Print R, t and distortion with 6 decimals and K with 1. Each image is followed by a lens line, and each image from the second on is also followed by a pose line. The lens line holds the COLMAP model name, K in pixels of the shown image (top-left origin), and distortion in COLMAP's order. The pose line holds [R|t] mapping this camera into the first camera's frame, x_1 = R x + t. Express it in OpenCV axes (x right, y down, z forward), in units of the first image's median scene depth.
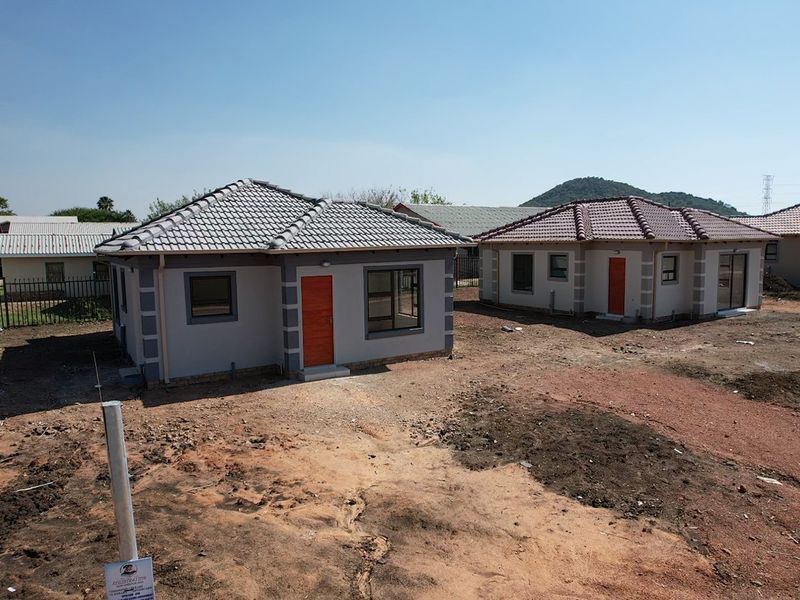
lens RADIAL K [[573.8, 0, 403.7], [0, 573.8, 304.3], [0, 0, 1]] dist [-0.077585, 0.069189]
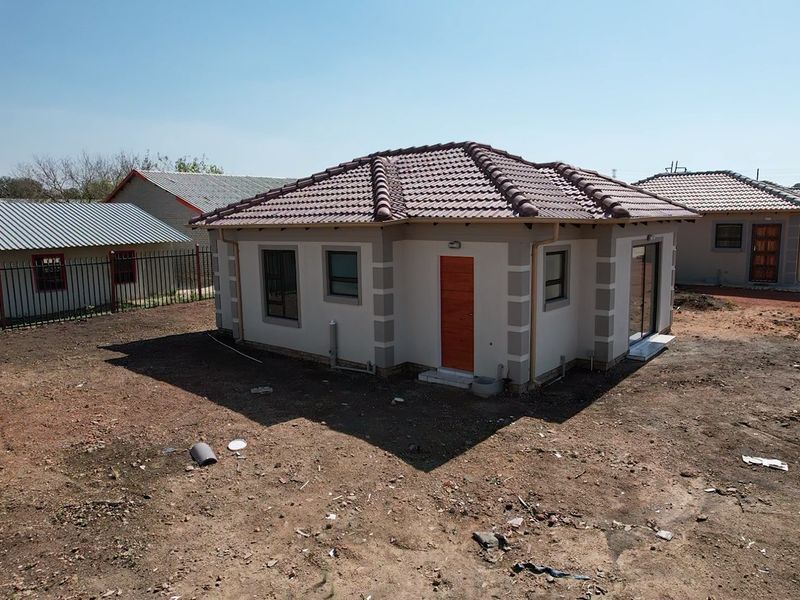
lens RADIAL K [[573.8, 0, 403.7], [0, 573.8, 304.3], [0, 0, 1]] dist [-0.077585, 0.069189]
pose [[0.951279, -0.048162, 0.304546, 0.293754], [0.039033, 0.998589, 0.035998, -0.097741], [-0.305851, -0.022357, 0.951817, 0.882309]]
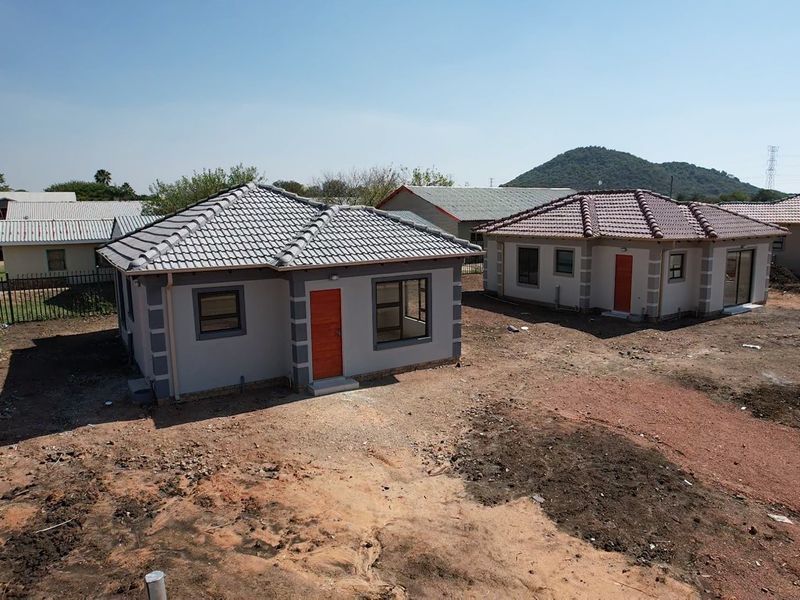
lens RADIAL K [[573.8, 0, 403.7], [0, 573.8, 304.3], [0, 0, 1]] dist [-0.077585, 0.069189]
pose [[1.000000, -0.000252, 0.000271, -0.016173], [0.000237, 0.998658, 0.051798, -0.076215], [-0.000283, -0.051798, 0.998658, 0.006229]]
